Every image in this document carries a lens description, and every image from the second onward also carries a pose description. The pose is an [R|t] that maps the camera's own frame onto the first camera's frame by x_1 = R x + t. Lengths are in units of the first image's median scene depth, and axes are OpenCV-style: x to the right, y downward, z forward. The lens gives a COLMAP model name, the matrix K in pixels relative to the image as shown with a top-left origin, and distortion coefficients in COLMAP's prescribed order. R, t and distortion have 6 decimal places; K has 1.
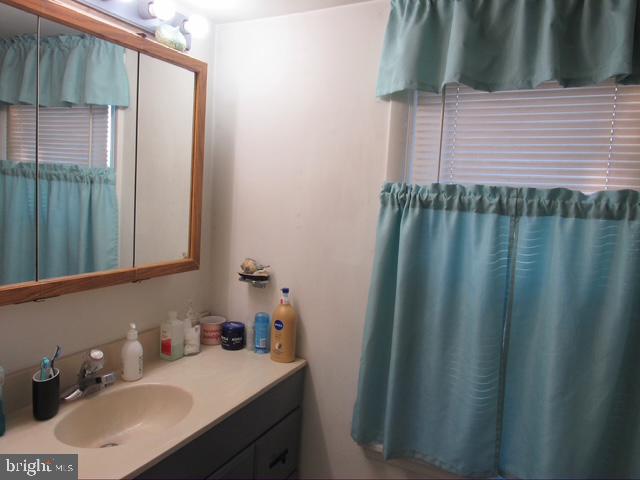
lens RADIAL K [[462.9, 0, 320.0], [0, 462.9, 240.0], [0, 0, 1]] dist [-0.028535, 0.000881]
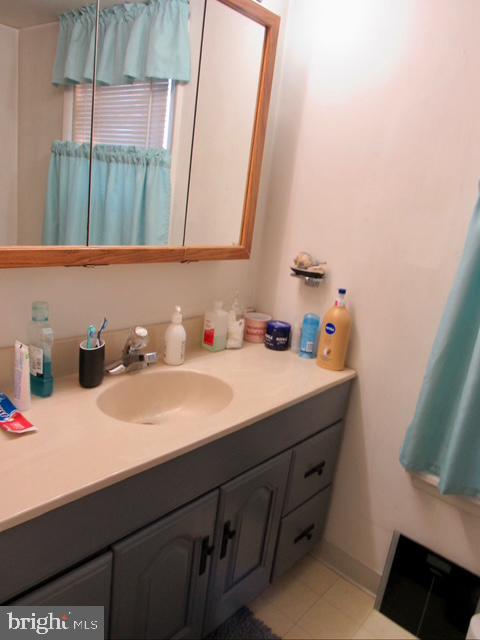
lens RADIAL K [[462.9, 0, 240.0], [0, 462.9, 320.0], [0, 0, 1]] dist [-0.028535, 0.000881]
pose [[0.962929, 0.118398, -0.242382, -0.040656], [-0.085916, 0.986348, 0.140483, 0.054250], [0.255706, -0.114451, 0.959956, 0.092981]]
